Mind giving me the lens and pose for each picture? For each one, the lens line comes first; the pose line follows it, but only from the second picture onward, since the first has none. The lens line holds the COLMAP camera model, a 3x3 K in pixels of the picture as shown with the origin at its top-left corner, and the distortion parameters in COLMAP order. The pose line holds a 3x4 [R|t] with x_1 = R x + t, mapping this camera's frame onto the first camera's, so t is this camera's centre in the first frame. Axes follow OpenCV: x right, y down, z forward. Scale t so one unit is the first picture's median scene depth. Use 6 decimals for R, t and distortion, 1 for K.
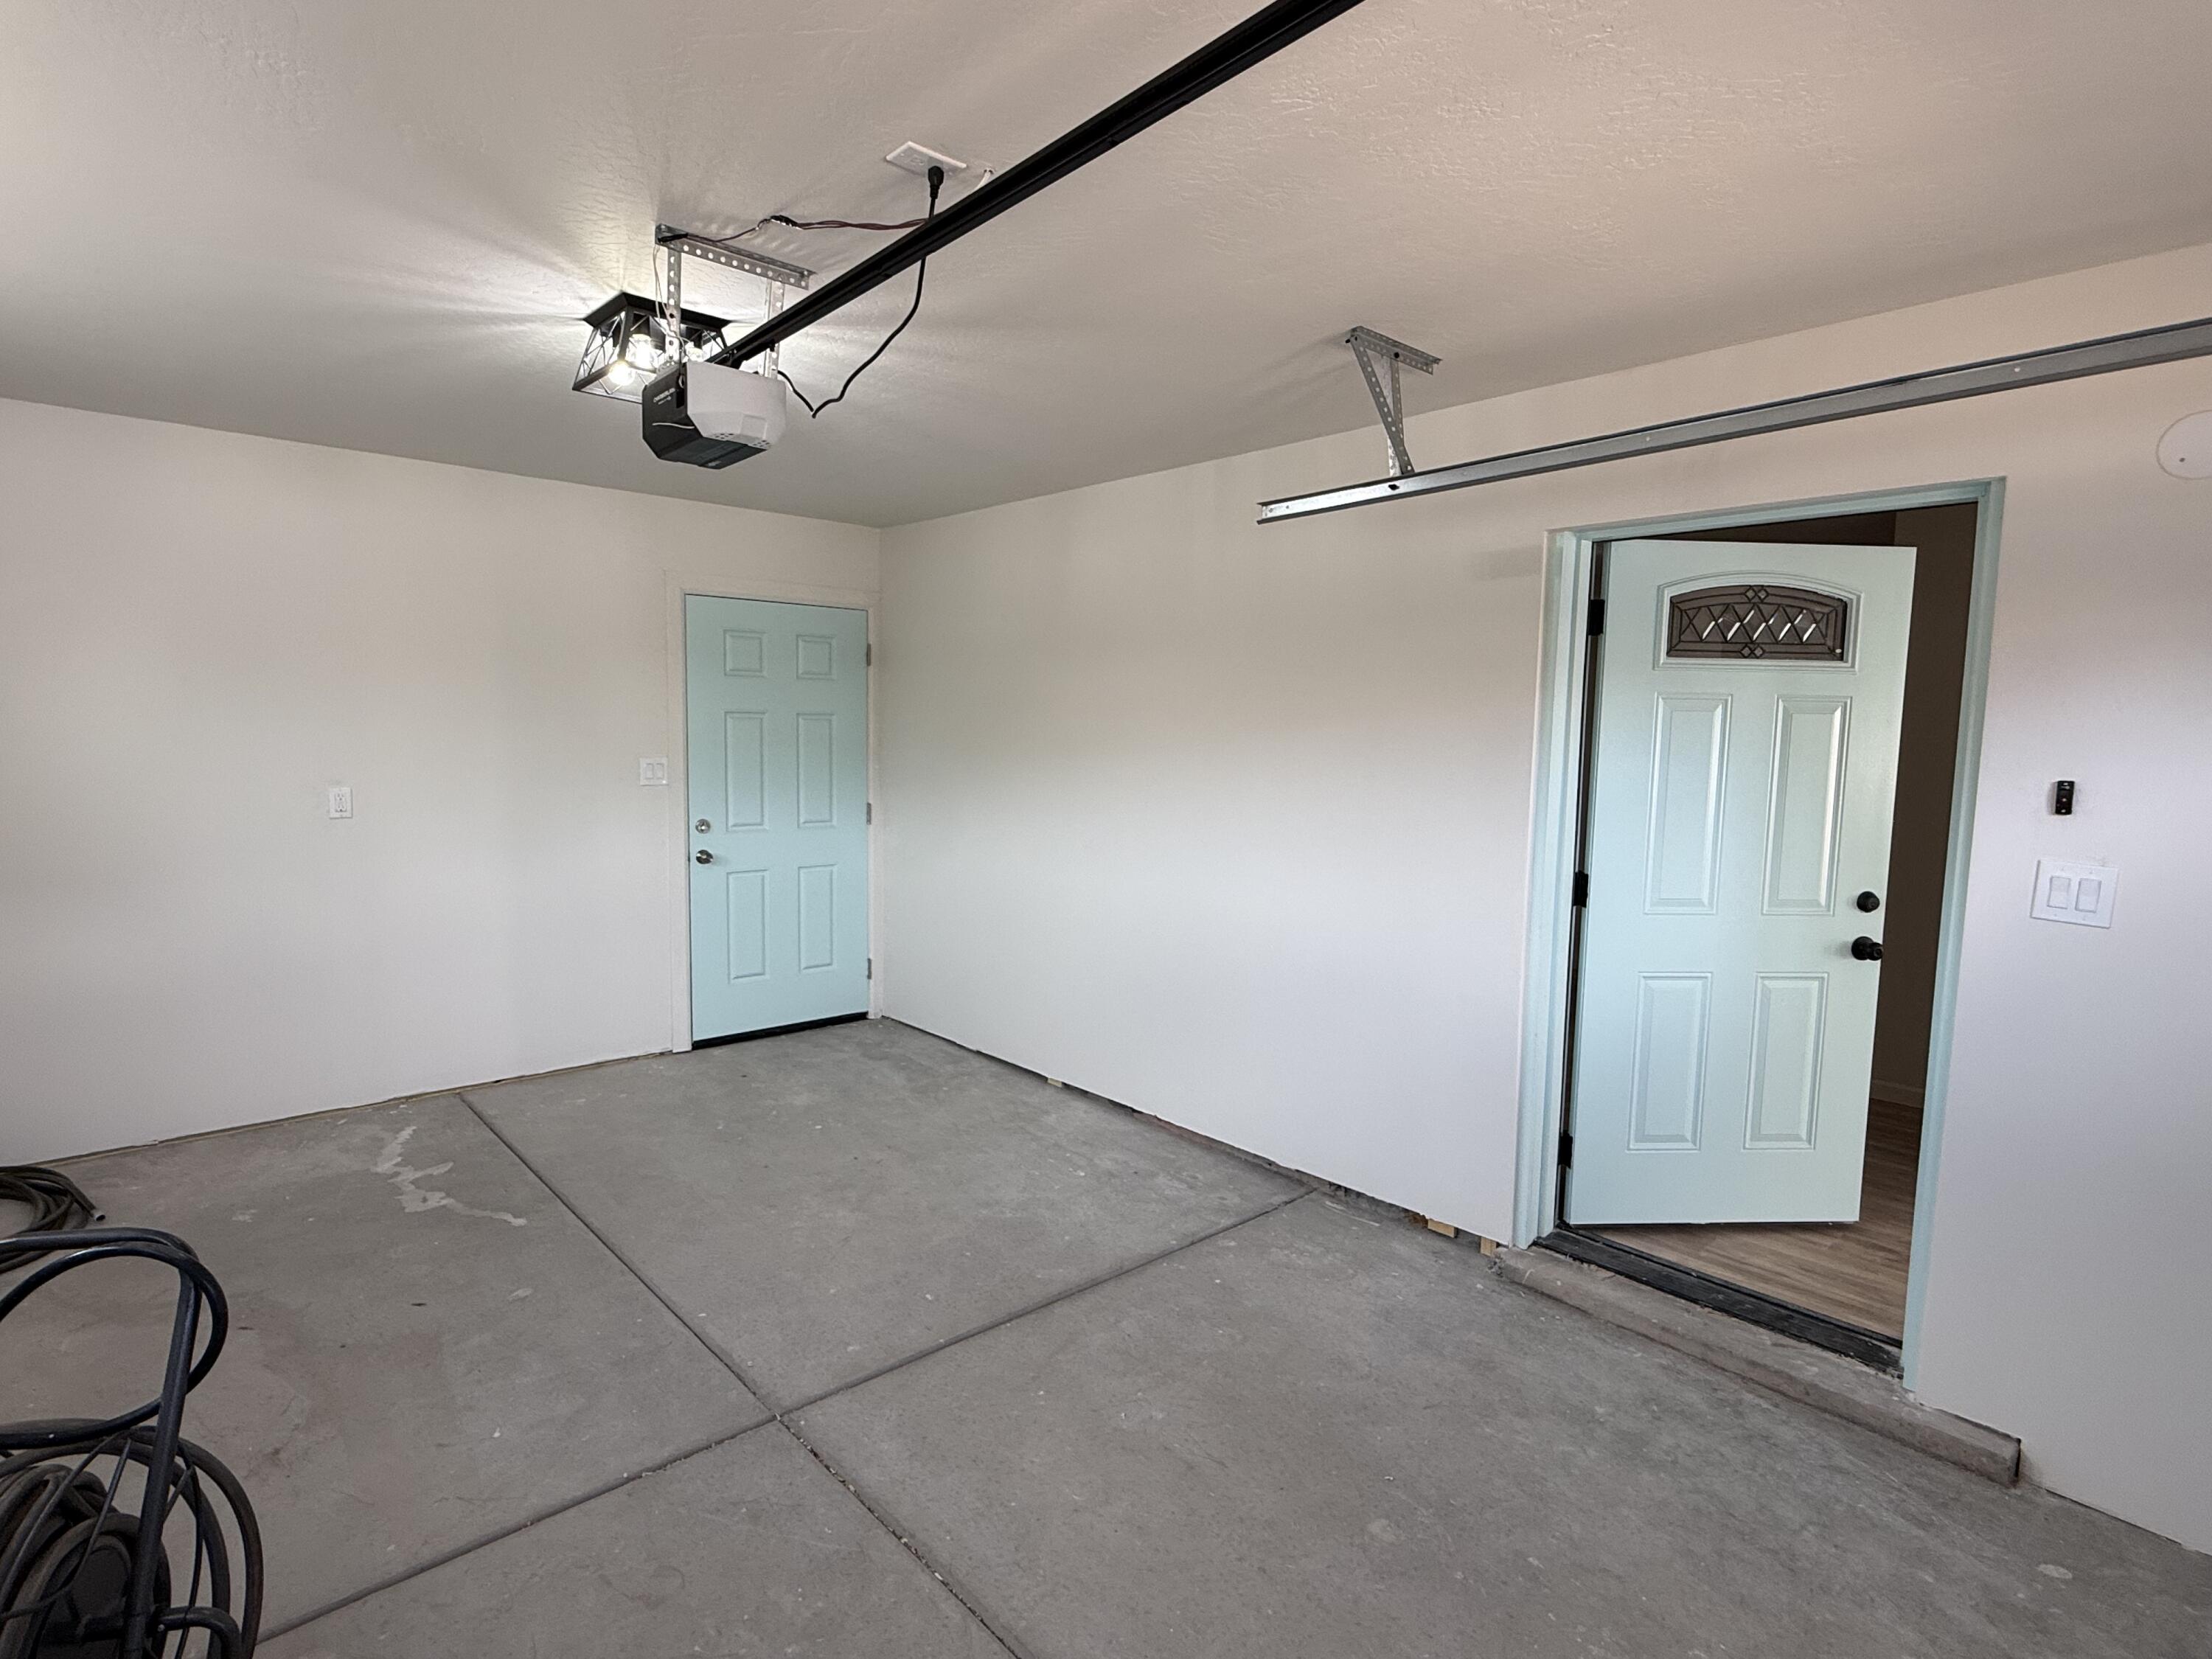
lens RADIAL K [[1146.2, 0, 1102.9], [0, 1146.2, 833.6], [0, 0, 1]] dist [0.001341, 0.001515]
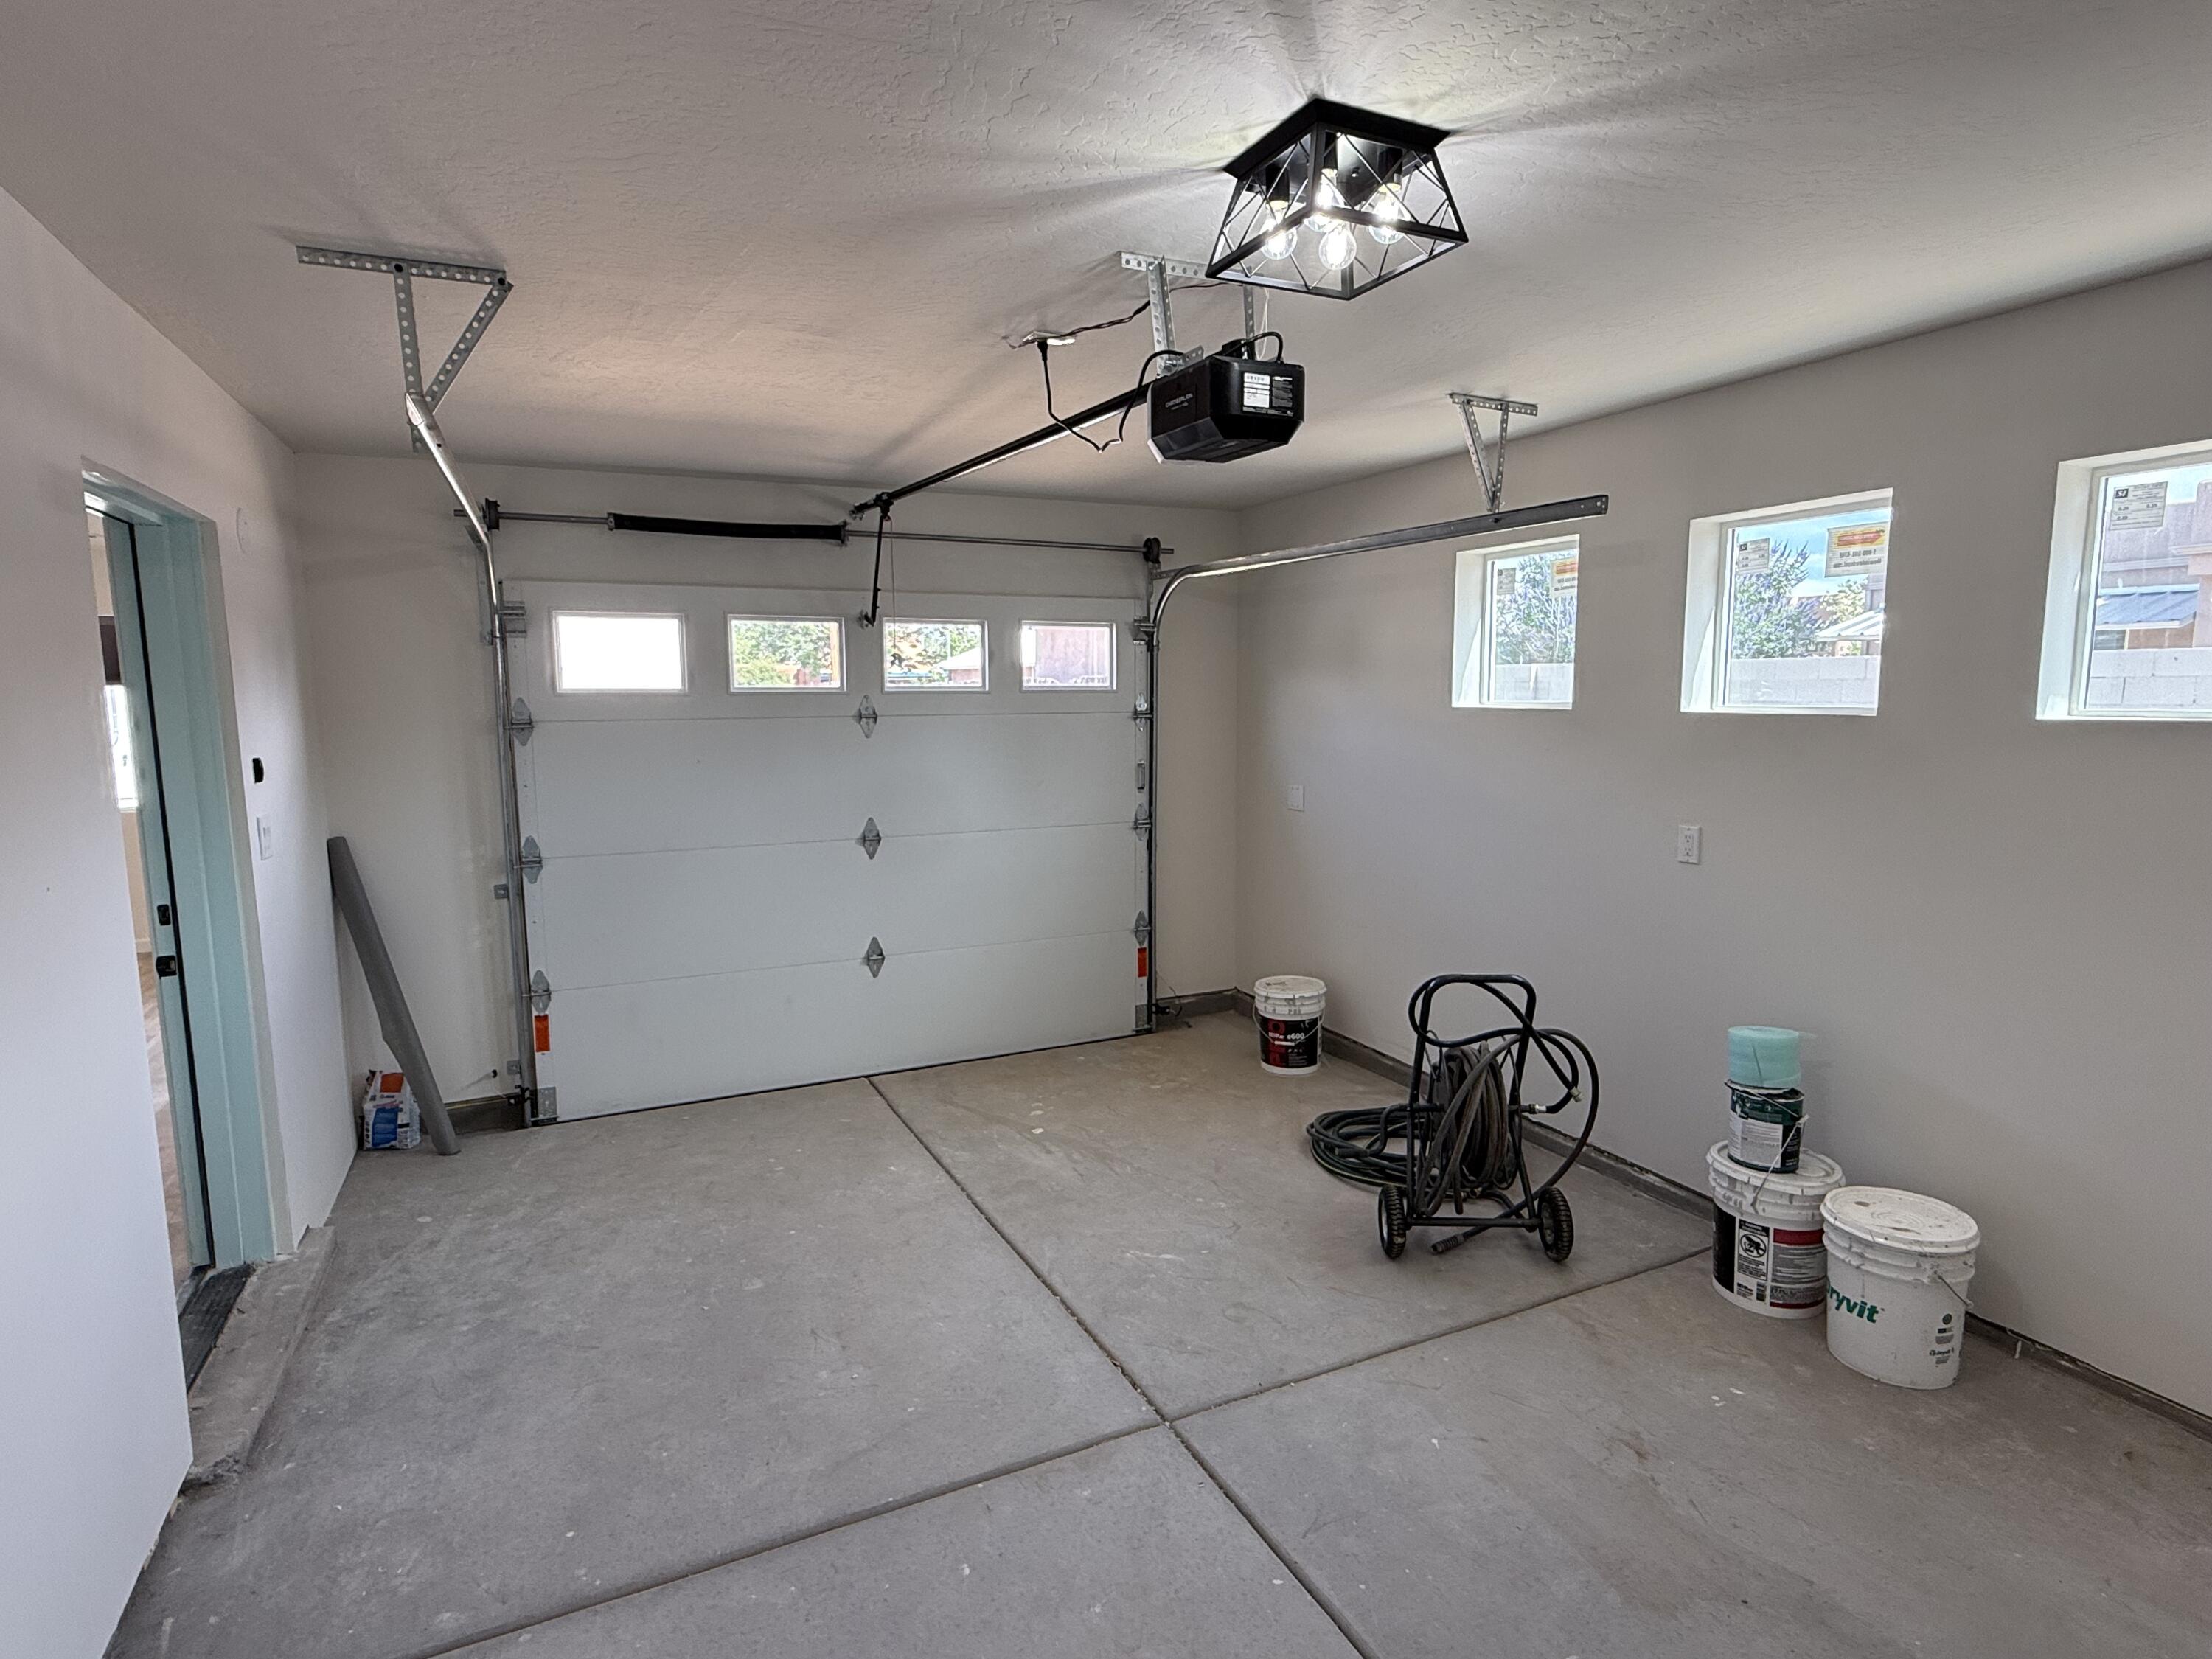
lens RADIAL K [[1146.2, 0, 1102.9], [0, 1146.2, 833.6], [0, 0, 1]] dist [0.001341, 0.001515]
pose [[-0.955825, -0.048229, 0.289951, -0.429396], [0.017973, 0.975011, 0.221428, -0.193773], [-0.293385, 0.216858, -0.931074, 1.595565]]
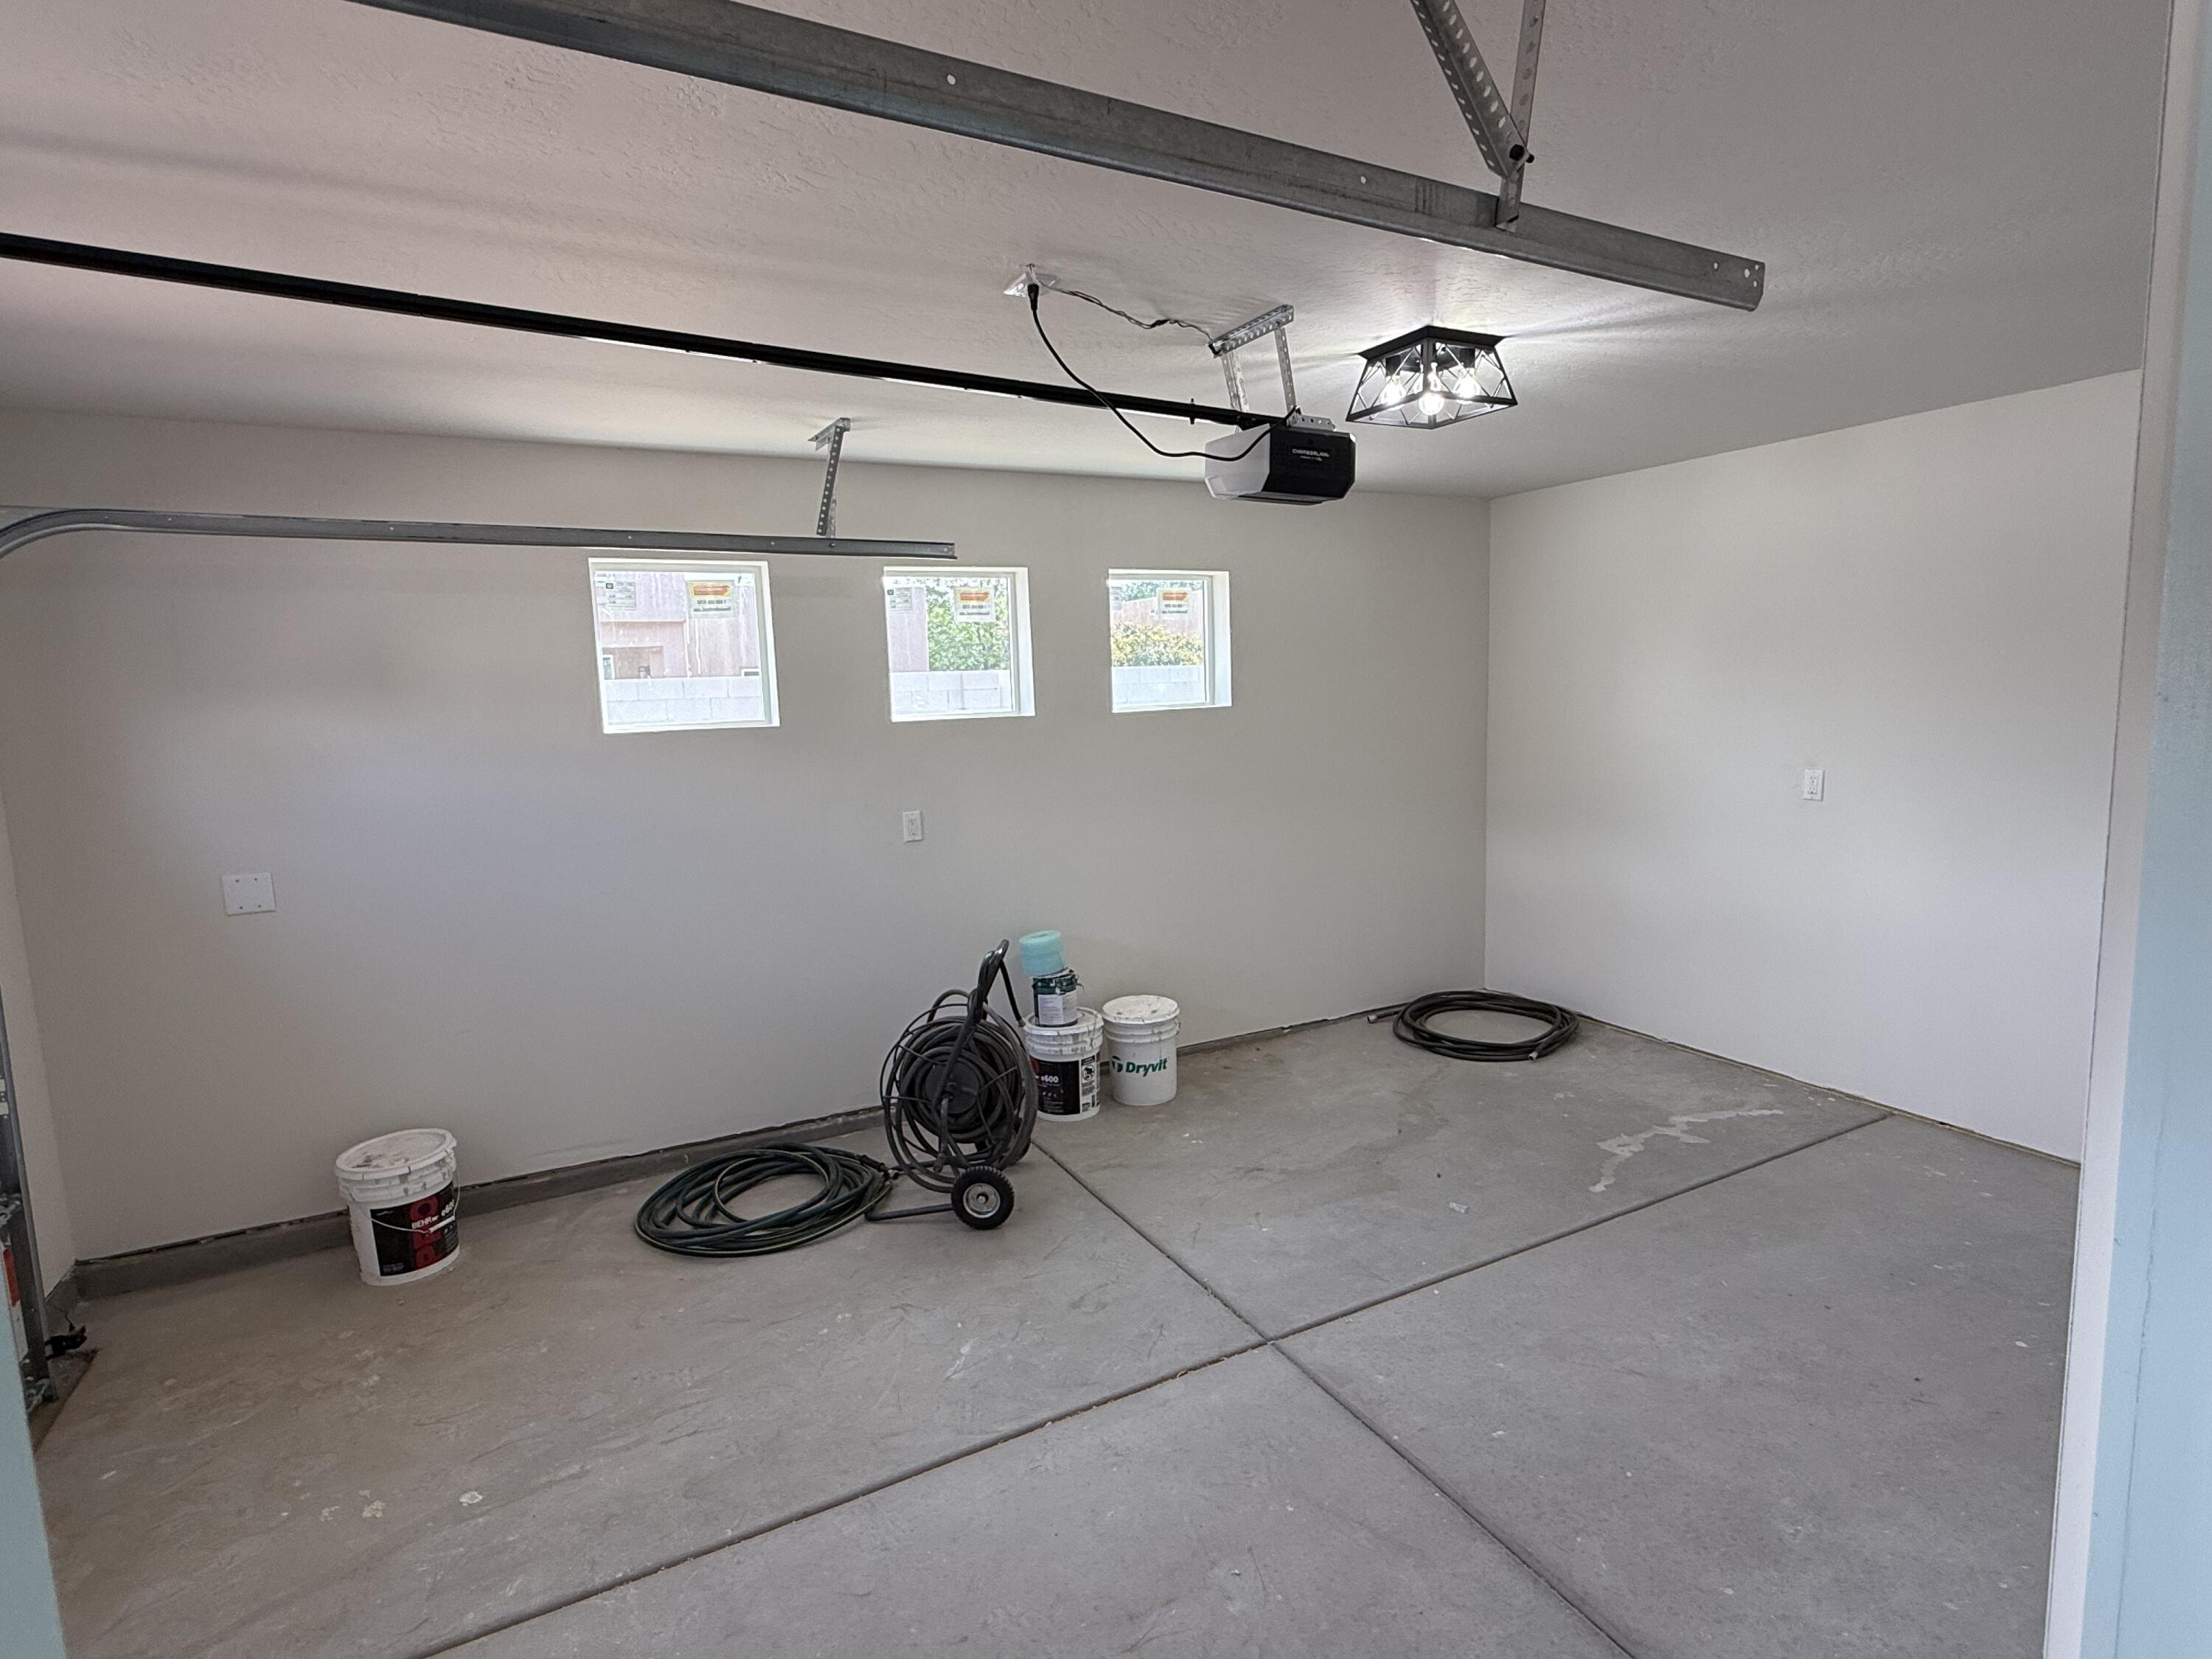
lens RADIAL K [[1146.2, 0, 1102.9], [0, 1146.2, 833.6], [0, 0, 1]] dist [0.001341, 0.001515]
pose [[-0.270166, 0.115133, -0.955905, 0.687210], [-0.062981, 0.988585, 0.136870, -0.118668], [0.960752, 0.097182, -0.259831, 0.939395]]
